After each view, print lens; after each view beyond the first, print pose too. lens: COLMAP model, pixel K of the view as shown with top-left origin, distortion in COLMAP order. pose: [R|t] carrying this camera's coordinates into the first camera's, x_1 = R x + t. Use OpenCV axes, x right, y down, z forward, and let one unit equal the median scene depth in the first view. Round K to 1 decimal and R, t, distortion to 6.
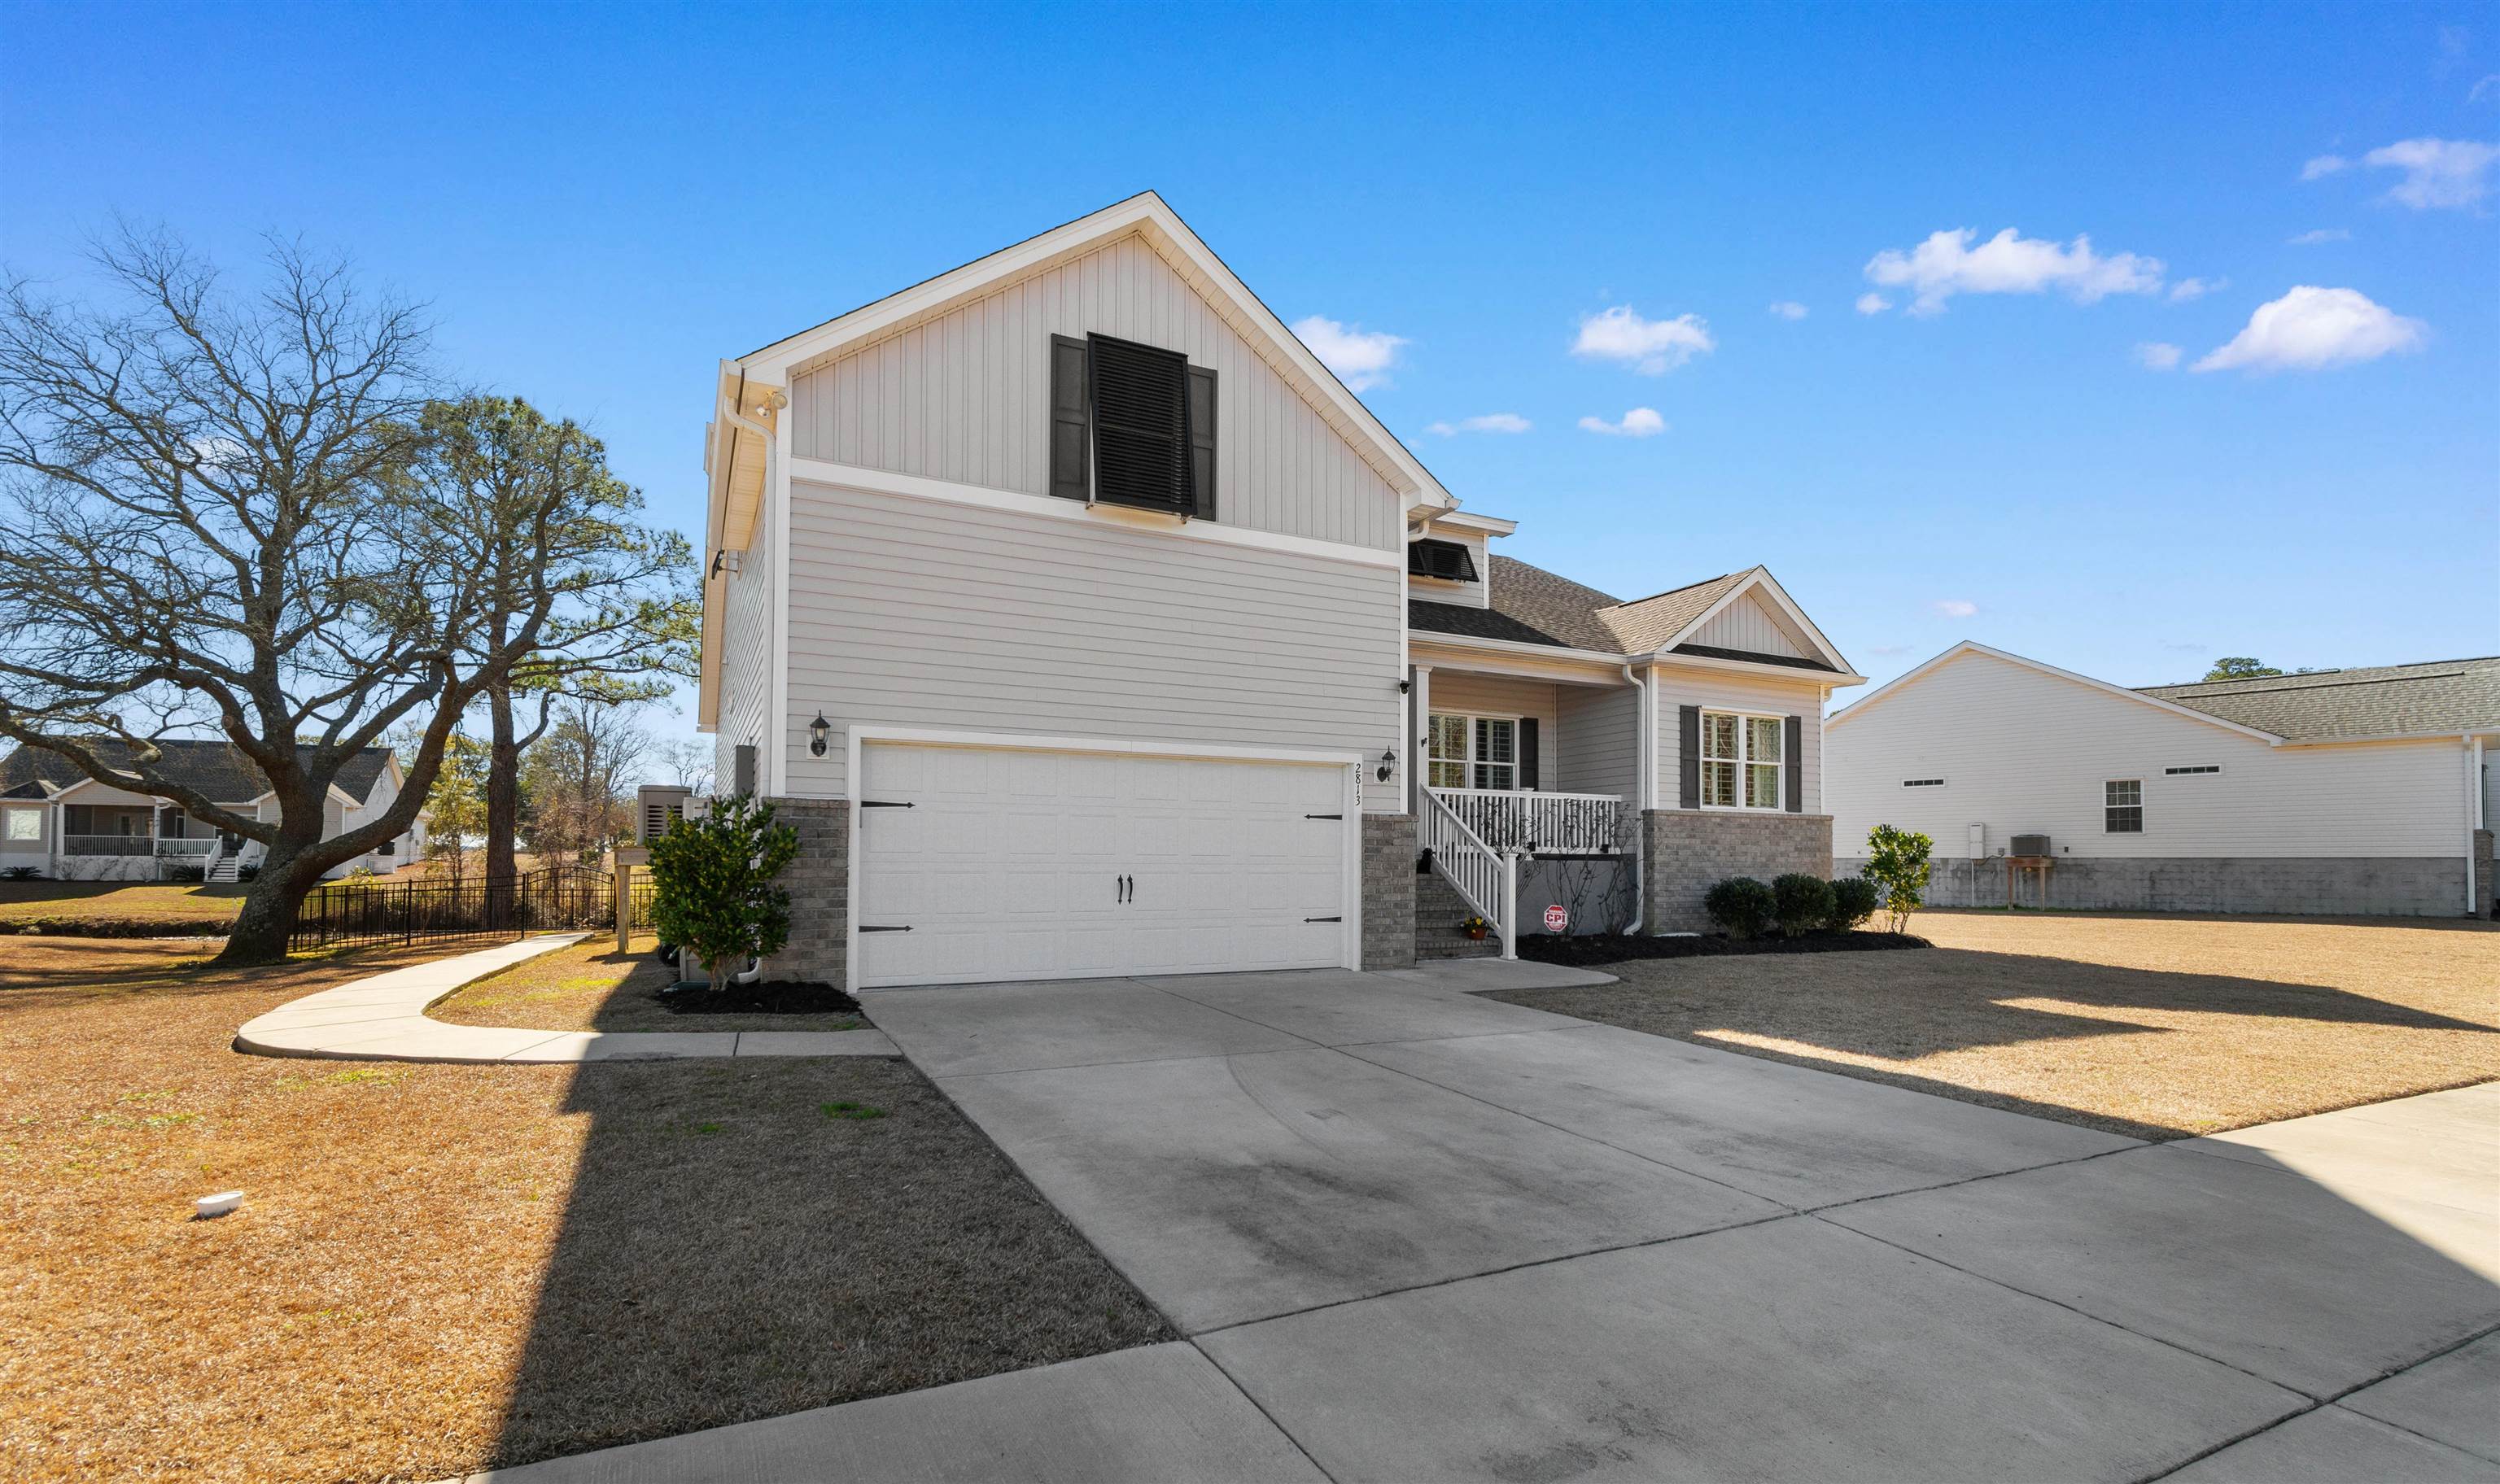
lens RADIAL K [[1128.9, 0, 1248.0], [0, 1128.9, 841.0], [0, 0, 1]] dist [-0.000834, -0.000049]
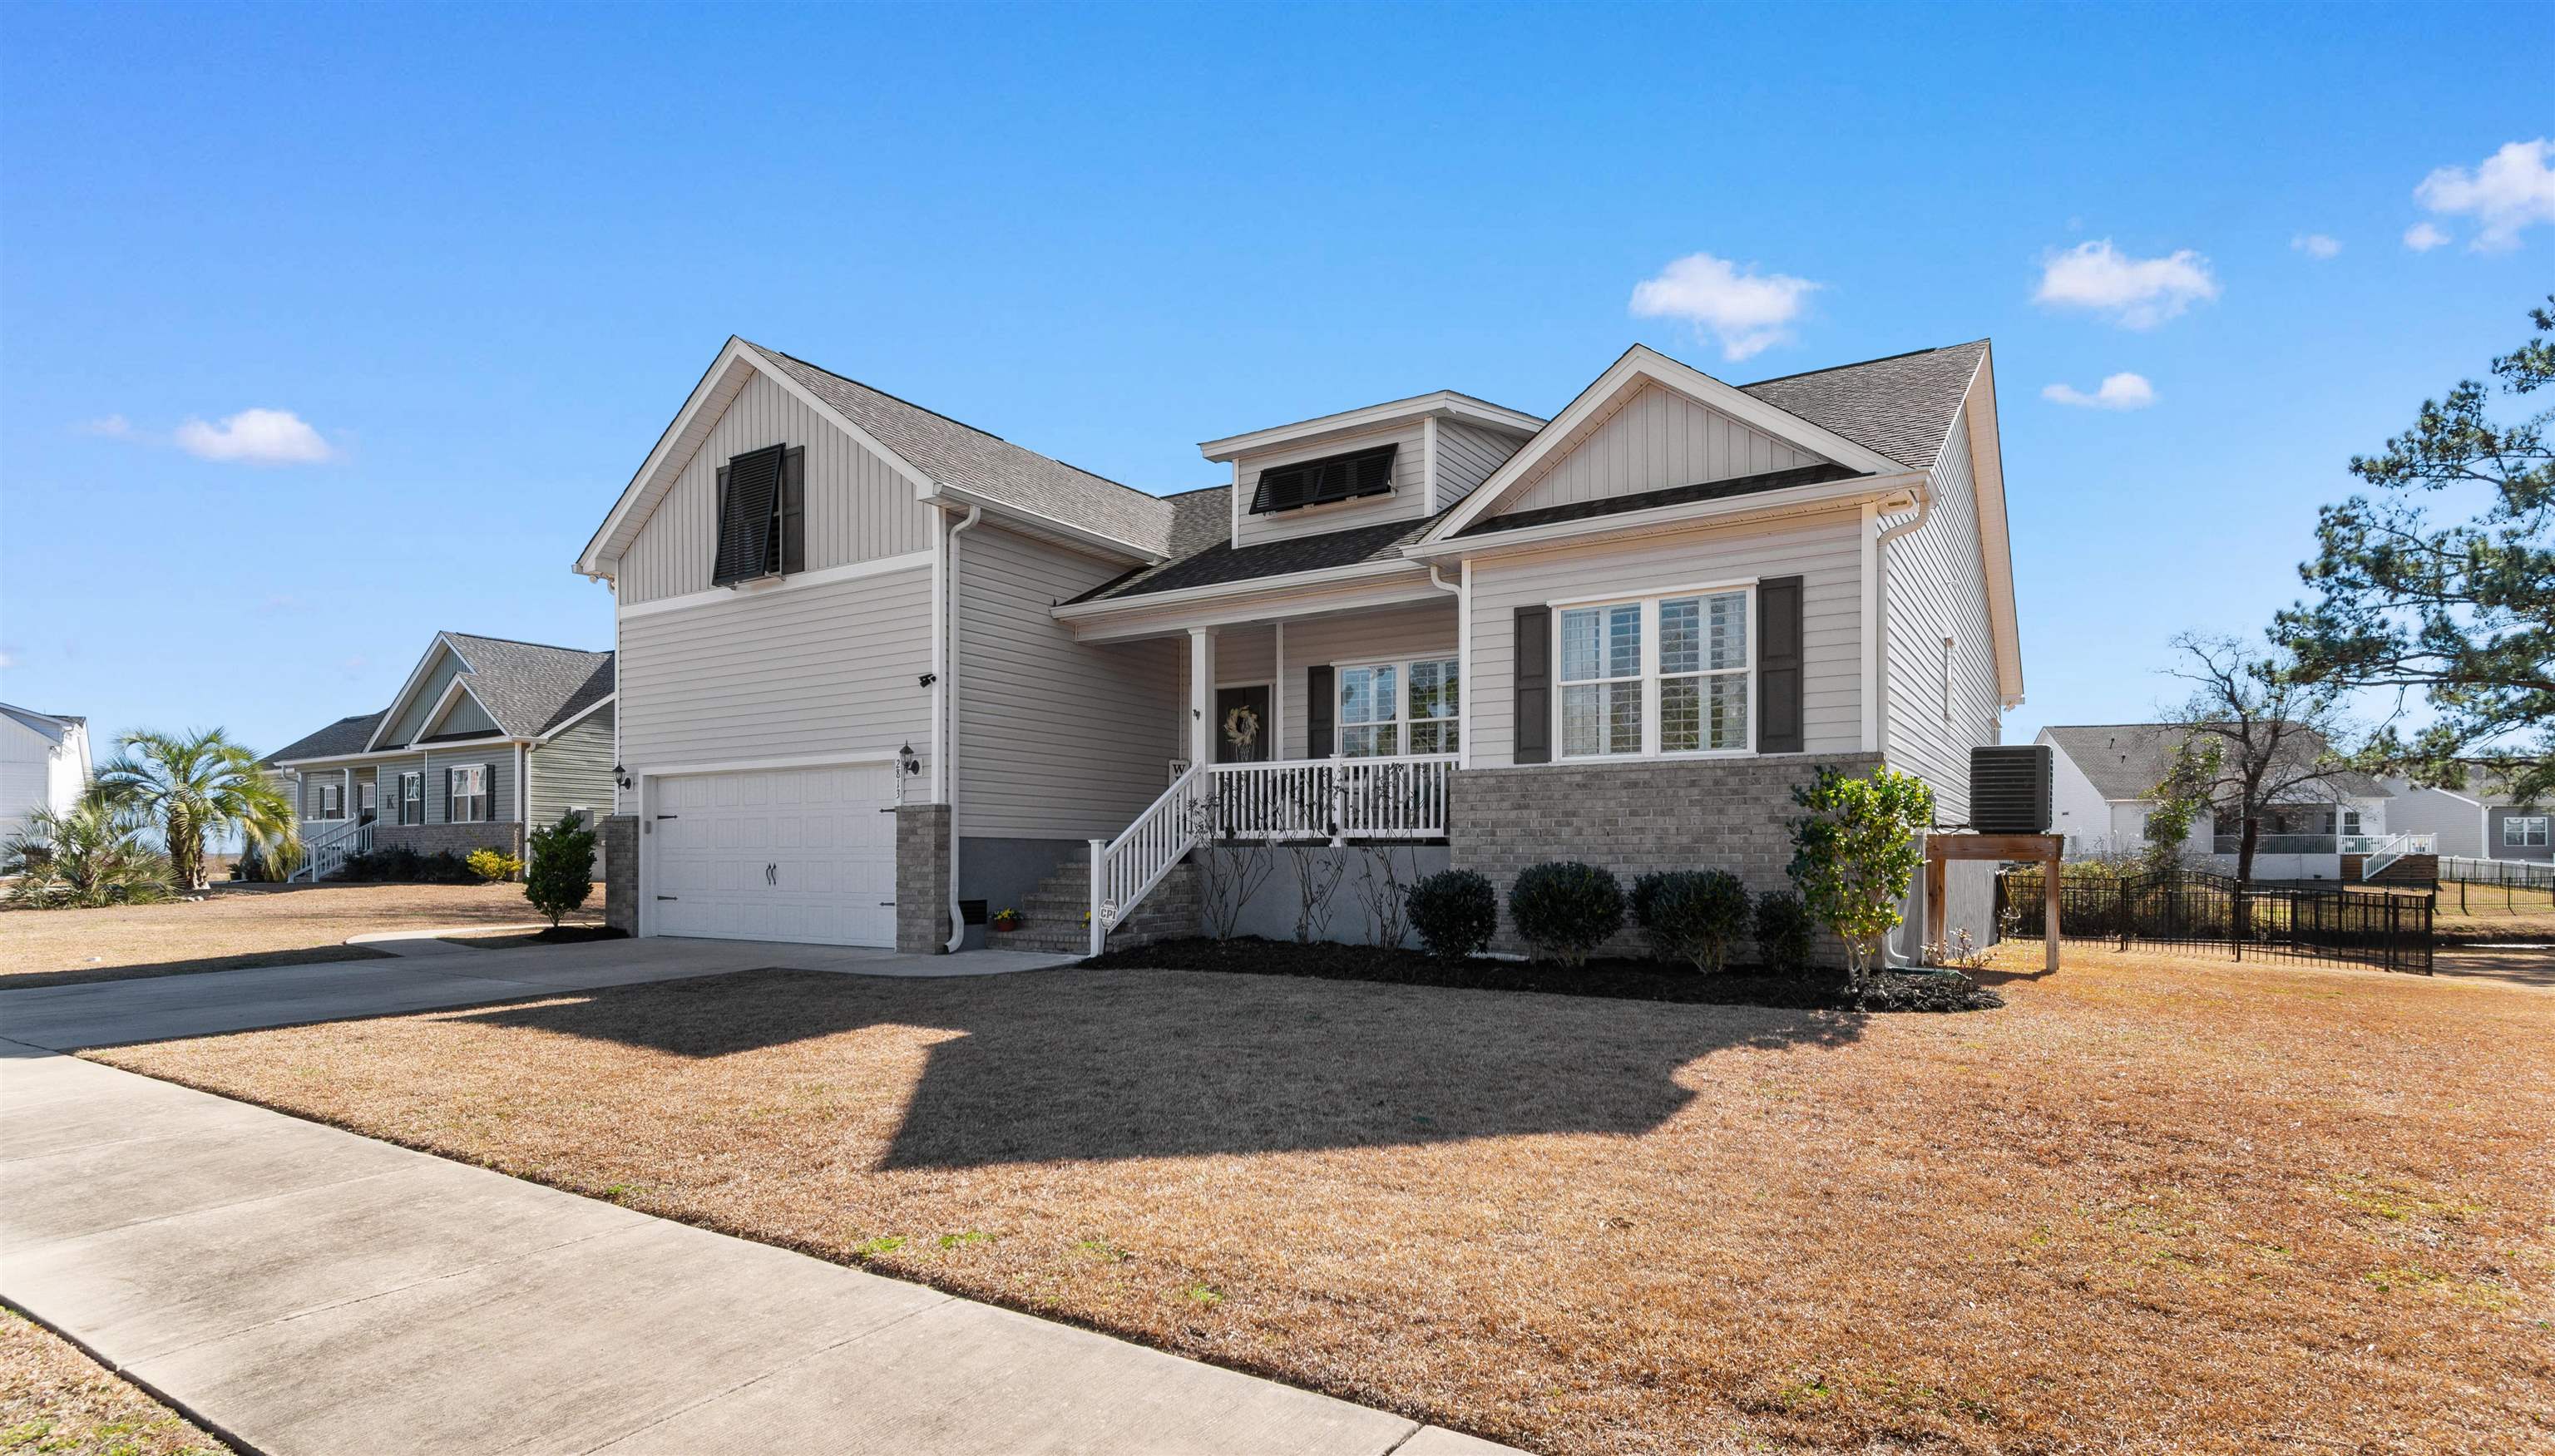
lens RADIAL K [[1253.6, 0, 1279.5], [0, 1253.6, 854.8], [0, 0, 1]] dist [-0.001509, -0.000086]
pose [[0.512895, -0.005616, -0.858433, 1.161445], [0.022717, 0.999717, 0.007033, 0.019181], [0.858151, -0.023109, 0.512877, 0.621894]]
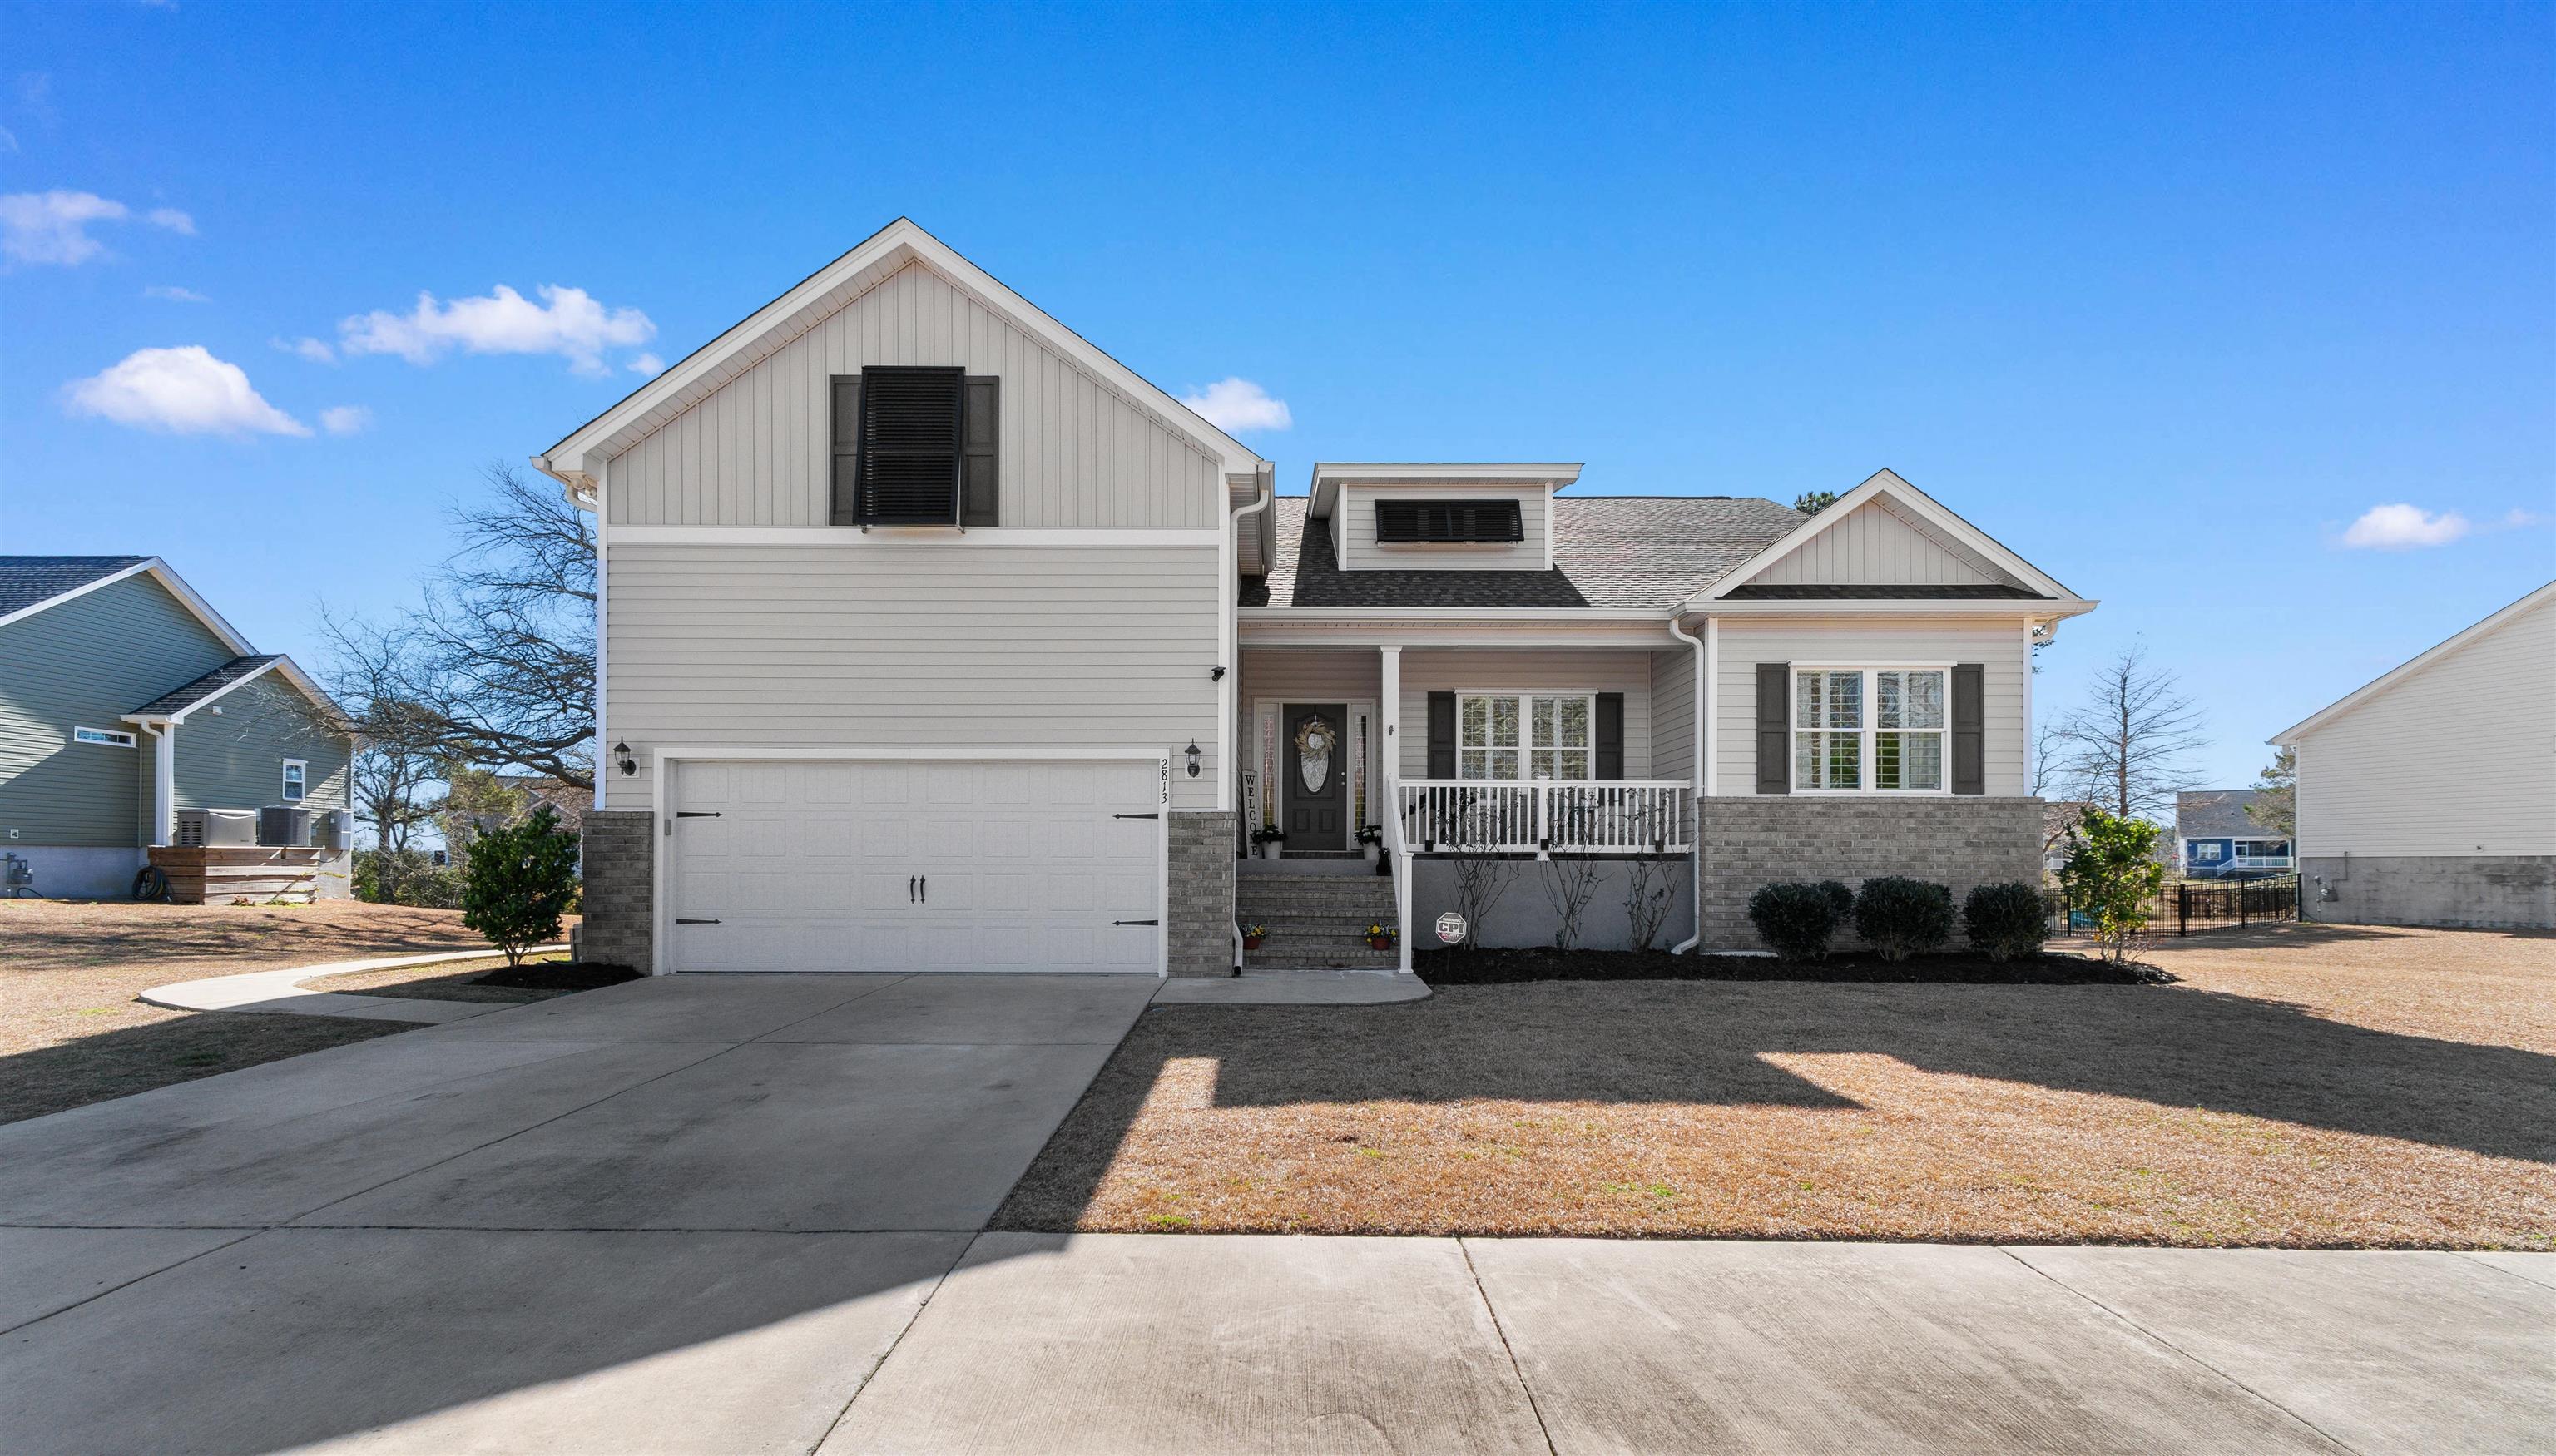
lens RADIAL K [[1124.1, 0, 1276.5], [0, 1124.1, 858.7], [0, 0, 1]] dist [0.003357, 0.000307]
pose [[0.892040, -0.005904, -0.451919, 0.541029], [0.011078, 0.999900, 0.008804, 0.006985], [0.451822, -0.012860, 0.892016, 0.176128]]
